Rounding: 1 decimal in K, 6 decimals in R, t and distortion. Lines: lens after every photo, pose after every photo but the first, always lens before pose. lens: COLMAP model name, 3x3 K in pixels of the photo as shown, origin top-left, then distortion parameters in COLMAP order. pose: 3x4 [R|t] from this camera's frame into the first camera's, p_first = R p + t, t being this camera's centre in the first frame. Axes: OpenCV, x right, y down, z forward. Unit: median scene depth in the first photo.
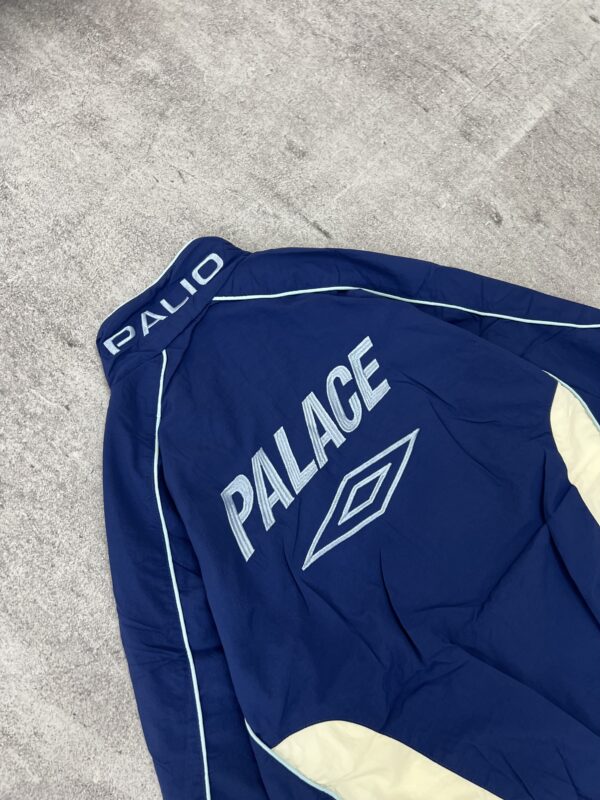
lens RADIAL K [[610.9, 0, 299.6], [0, 610.9, 397.8], [0, 0, 1]] dist [0.041680, -0.056237]
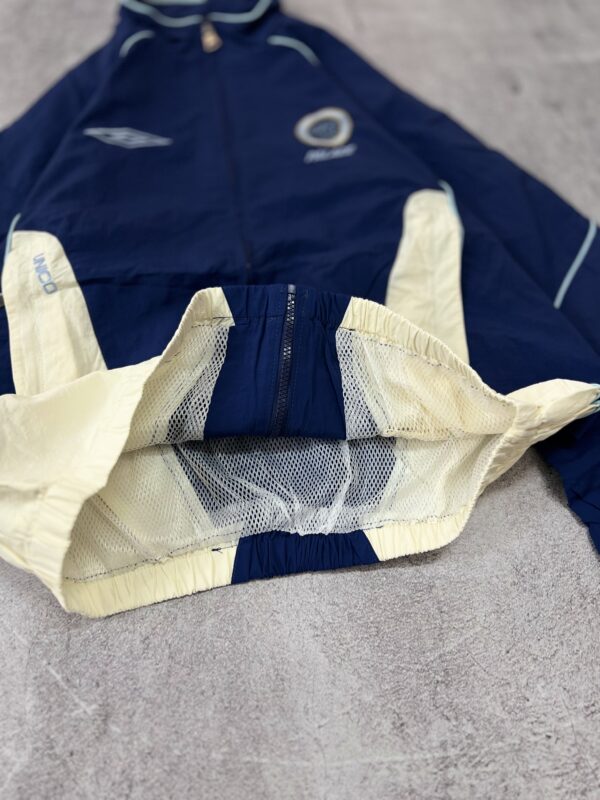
lens RADIAL K [[610.9, 0, 302.0], [0, 610.9, 399.5], [0, 0, 1]] dist [0.041680, -0.056237]
pose [[0.768550, 0.508470, -0.388316, 0.767292], [-0.596186, 0.789404, -0.146301, 0.512796], [0.232149, 0.343948, 0.909839, 0.186523]]
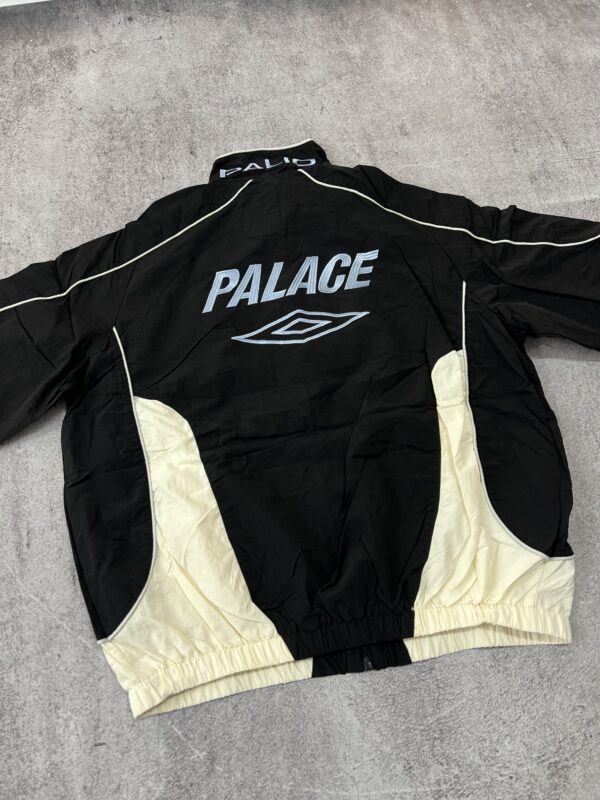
lens RADIAL K [[610.9, 0, 300.3], [0, 610.9, 399.2], [0, 0, 1]] dist [0.041680, -0.056237]
pose [[0.754922, 0.520821, -0.398545, 0.725044], [-0.589512, 0.805186, -0.064429, 0.327254], [0.287346, 0.283586, 0.914883, -0.167153]]
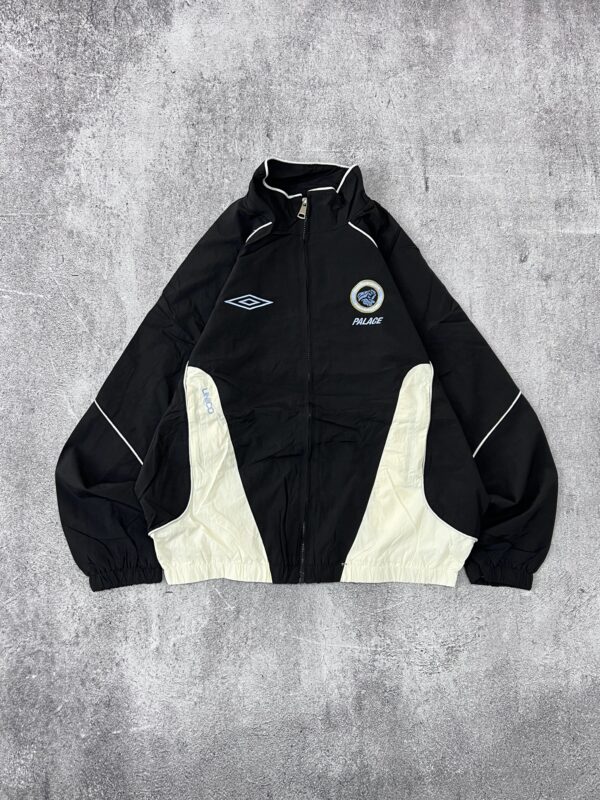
lens RADIAL K [[740.7, 0, 303.3], [0, 740.7, 388.9], [0, 0, 1]] dist [0.033271, -0.048183]
pose [[0.652122, 0.714624, -0.253080, 0.708521], [-0.695496, 0.696789, 0.175414, -0.021651], [0.301698, 0.061624, 0.951410, -0.907580]]
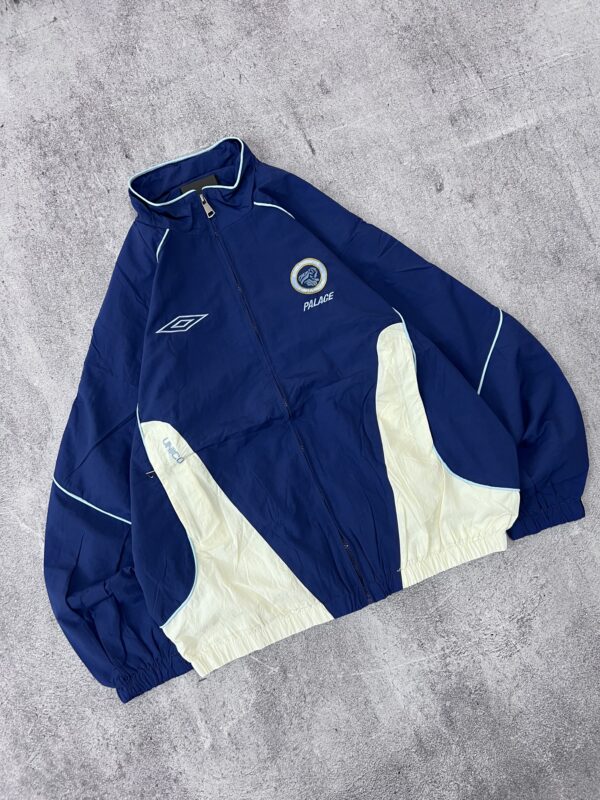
lens RADIAL K [[610.9, 0, 299.9], [0, 610.9, 393.0], [0, 0, 1]] dist [0.041680, -0.056237]
pose [[0.874333, 0.435769, -0.213652, 0.584354], [-0.410862, 0.898923, 0.152085, 0.036048], [0.258330, -0.045191, 0.964999, -0.427945]]
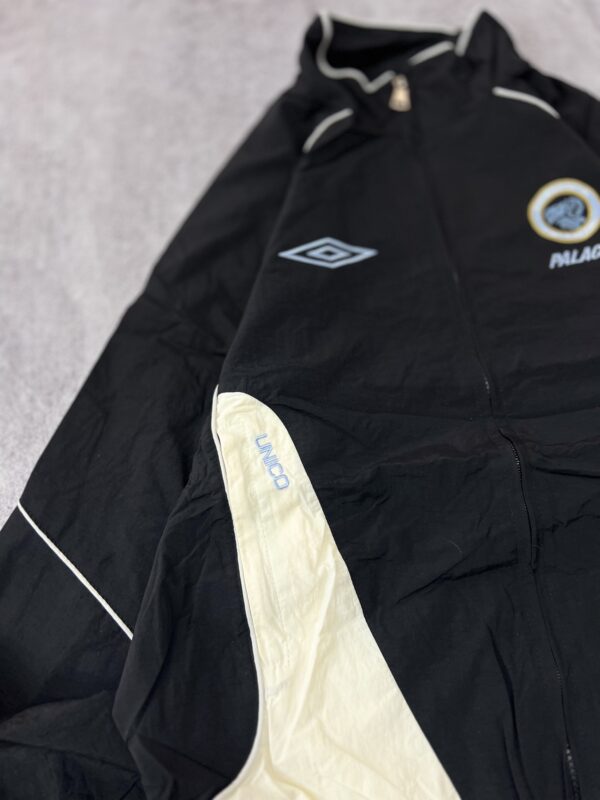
lens RADIAL K [[610.9, 0, 299.6], [0, 610.9, 394.5], [0, 0, 1]] dist [0.041680, -0.056237]
pose [[0.734974, 0.528884, -0.424376, 0.367588], [-0.585163, 0.810911, -0.002831, 0.415633], [0.342634, 0.250410, 0.905482, 0.181007]]
